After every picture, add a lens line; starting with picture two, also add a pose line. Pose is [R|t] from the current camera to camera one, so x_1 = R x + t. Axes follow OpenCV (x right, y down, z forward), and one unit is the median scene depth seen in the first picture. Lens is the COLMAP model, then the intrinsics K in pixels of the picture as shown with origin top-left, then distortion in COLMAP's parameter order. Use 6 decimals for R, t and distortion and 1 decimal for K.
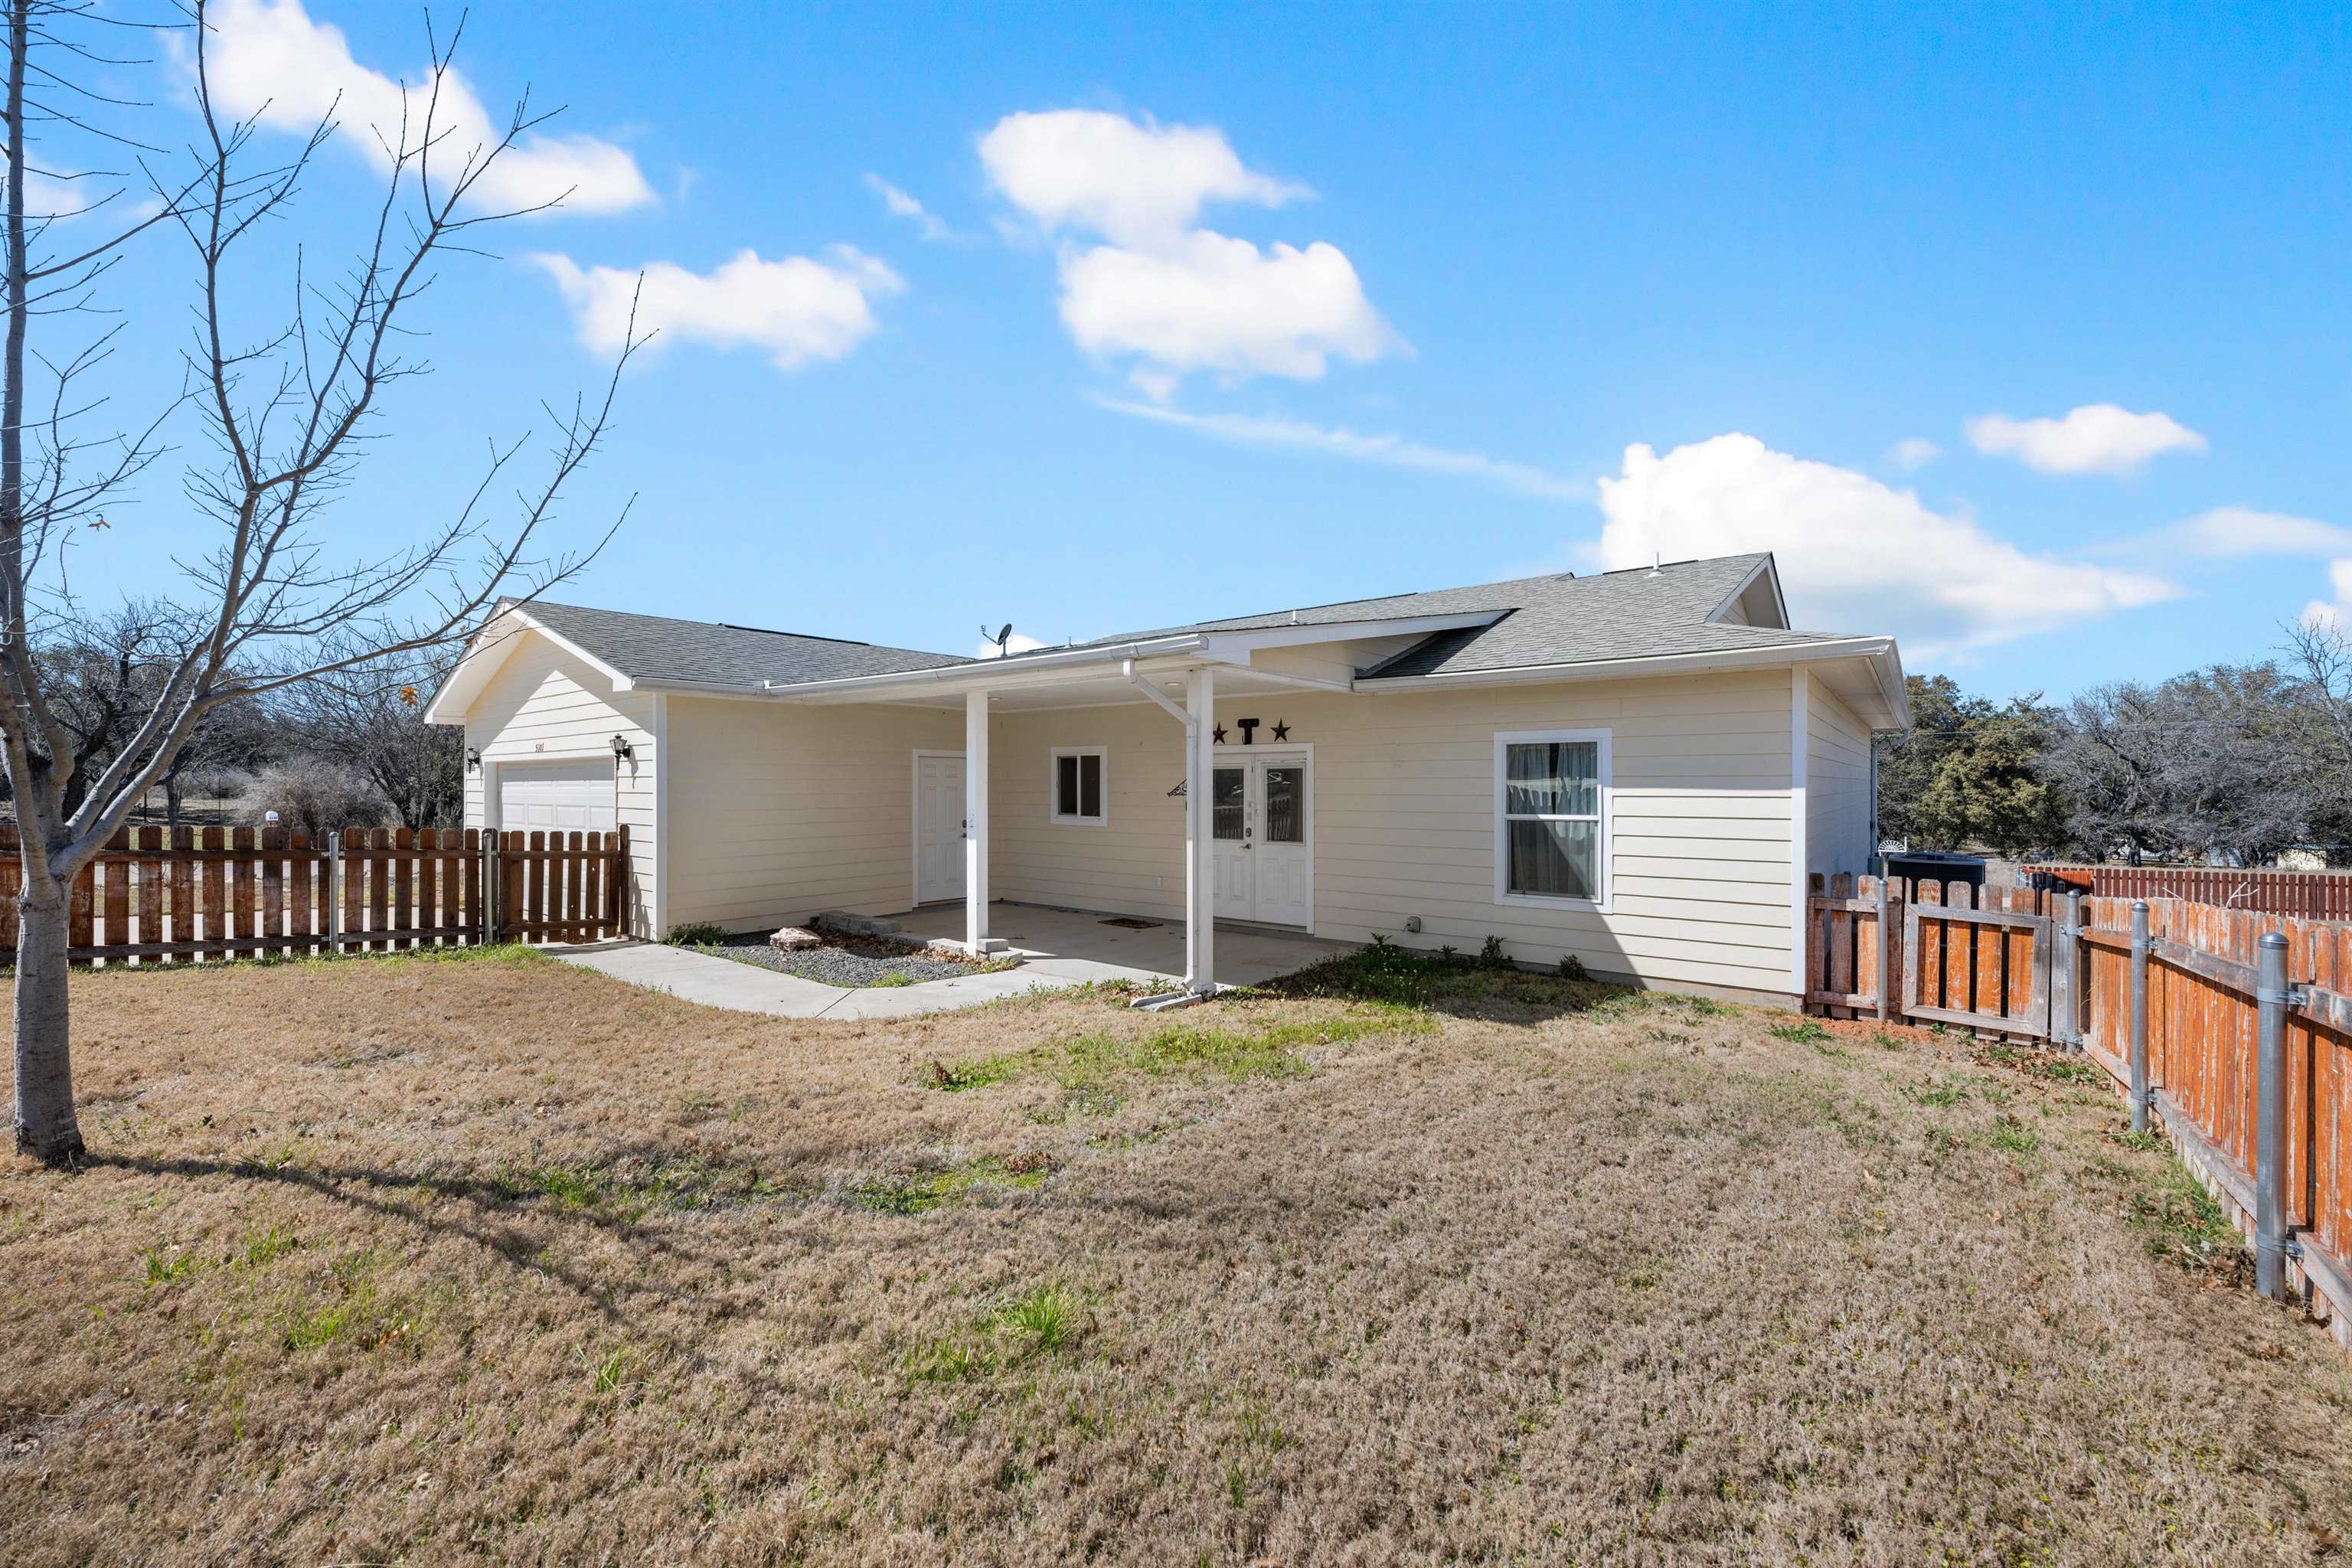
lens RADIAL K [[932.5, 0, 1174.1], [0, 932.5, 785.9], [0, 0, 1]] dist [-0.002505, -0.000060]
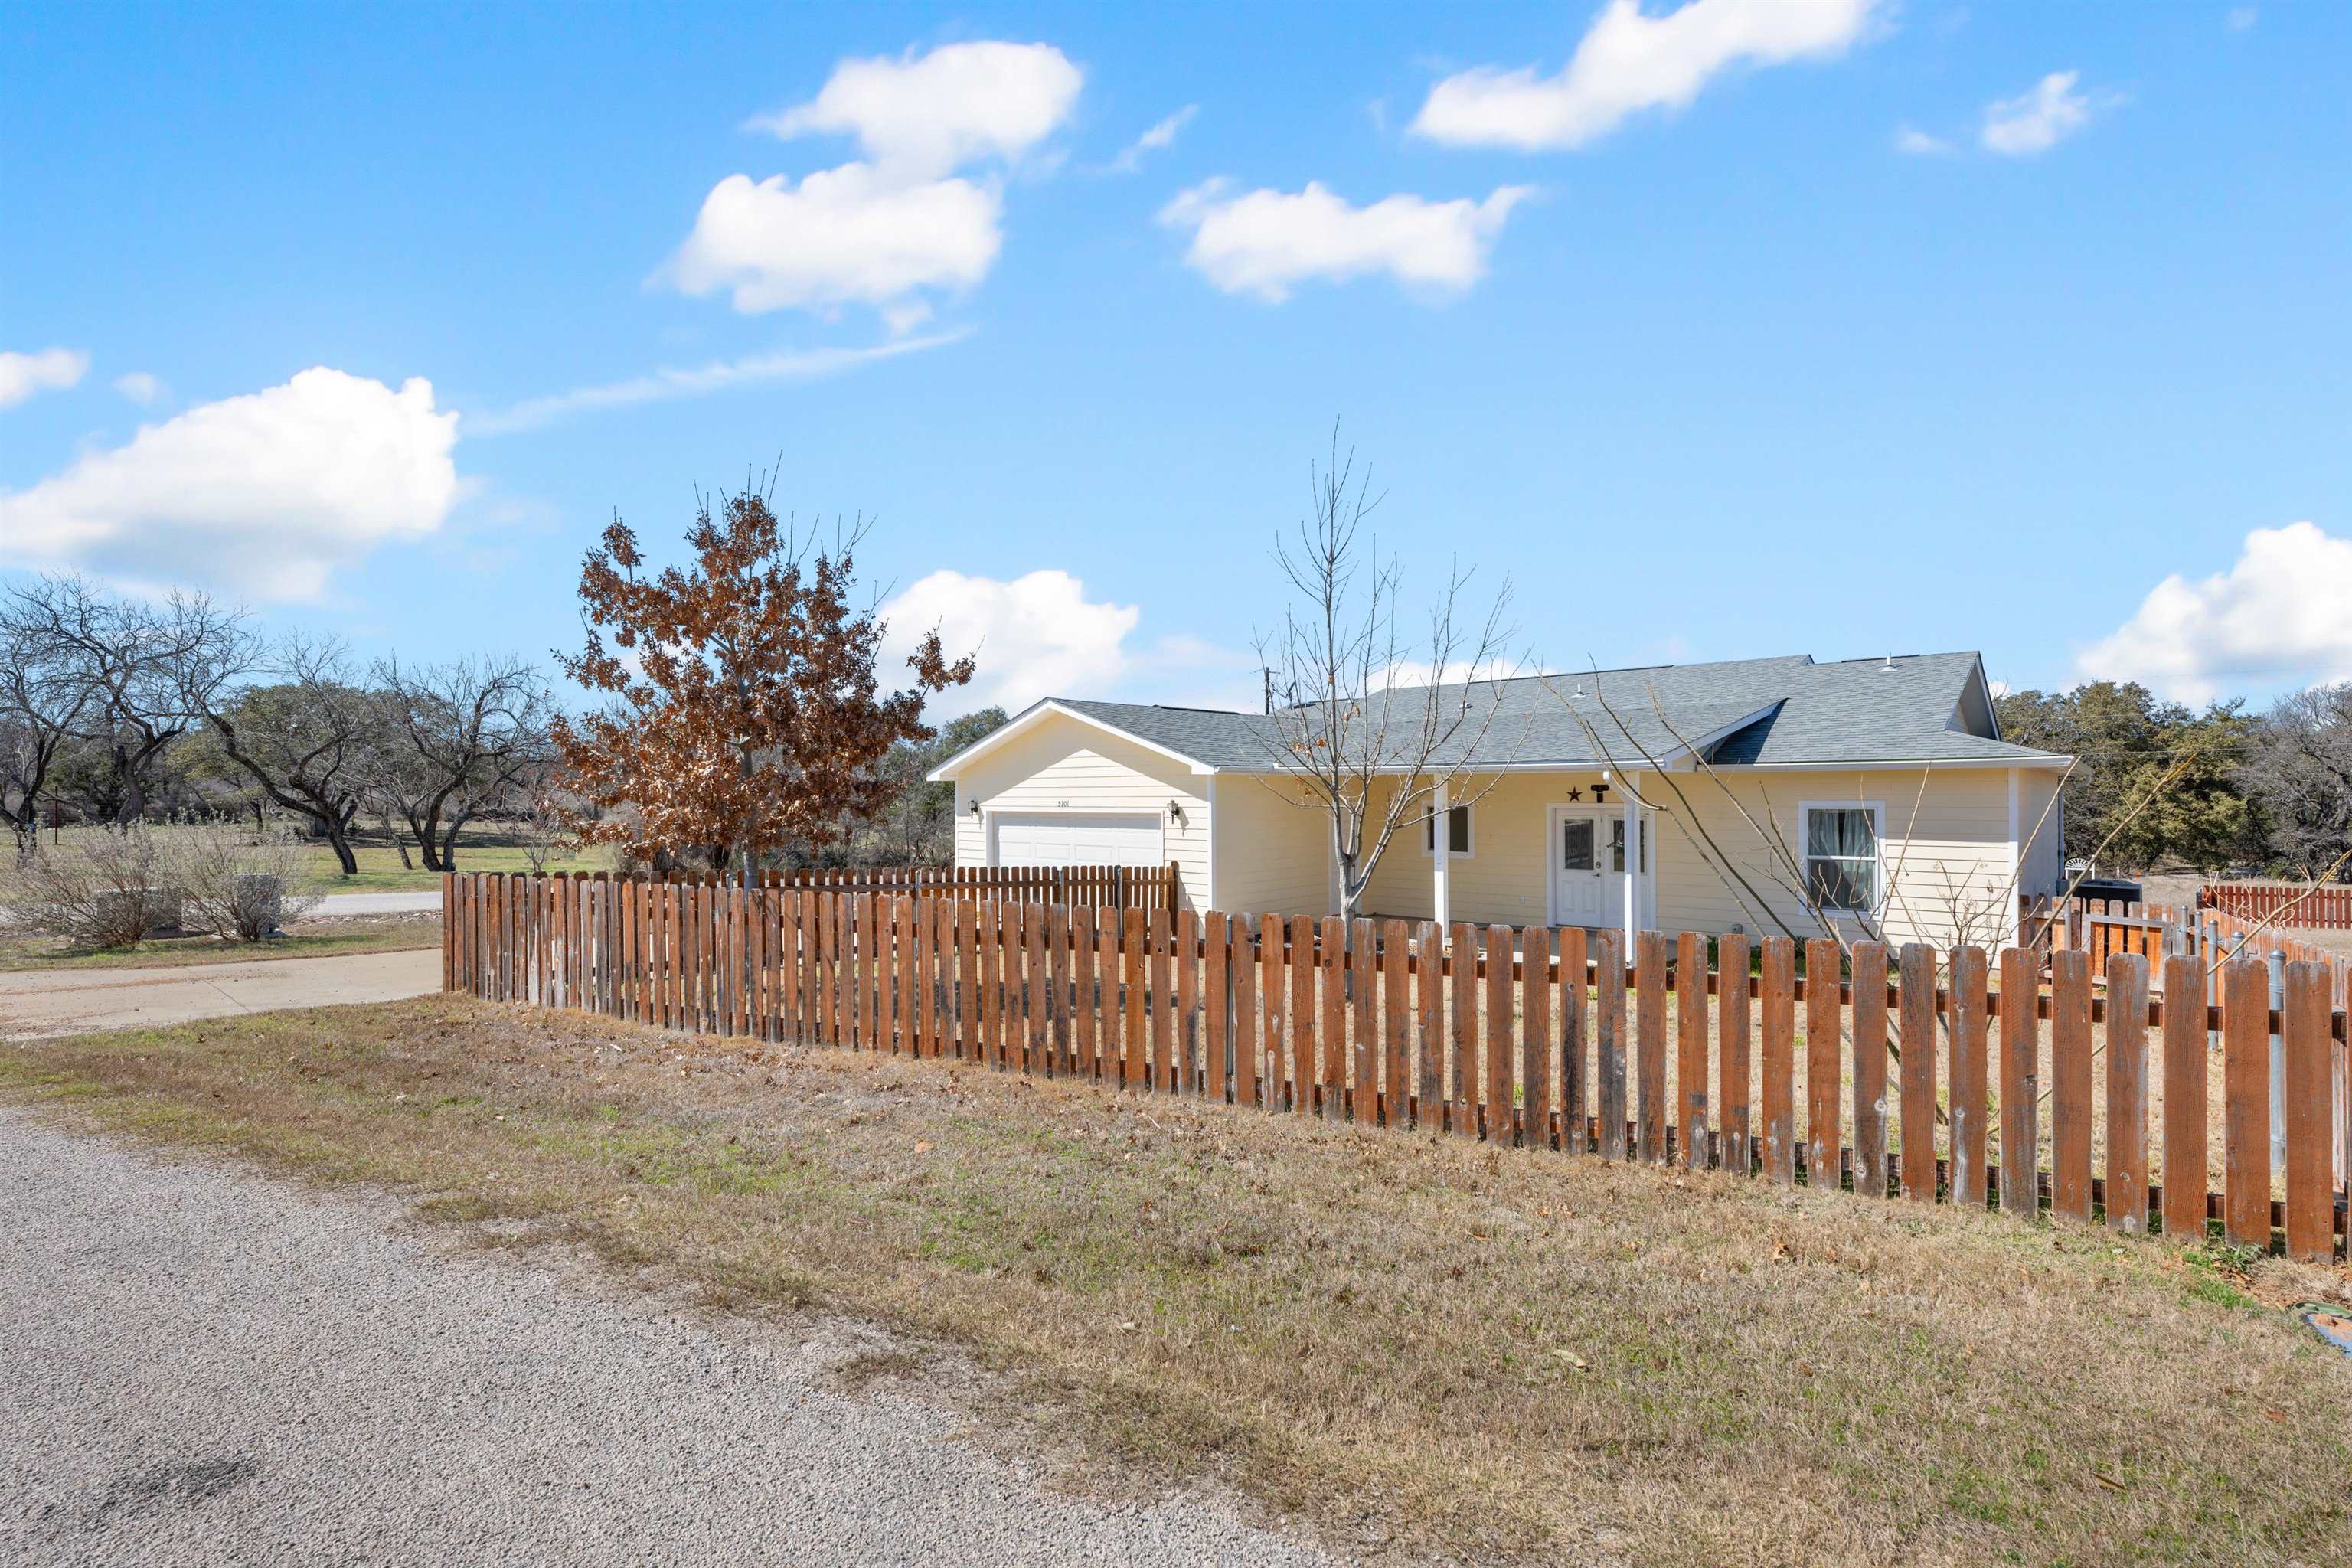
lens RADIAL K [[1018.9, 0, 1212.8], [0, 1018.9, 791.2], [0, 0, 1]] dist [-0.000723, -0.000081]
pose [[0.998779, -0.005375, -0.049108, -0.411645], [0.005219, 0.999981, -0.003303, -0.057601], [0.049125, 0.003043, 0.998788, -0.545220]]
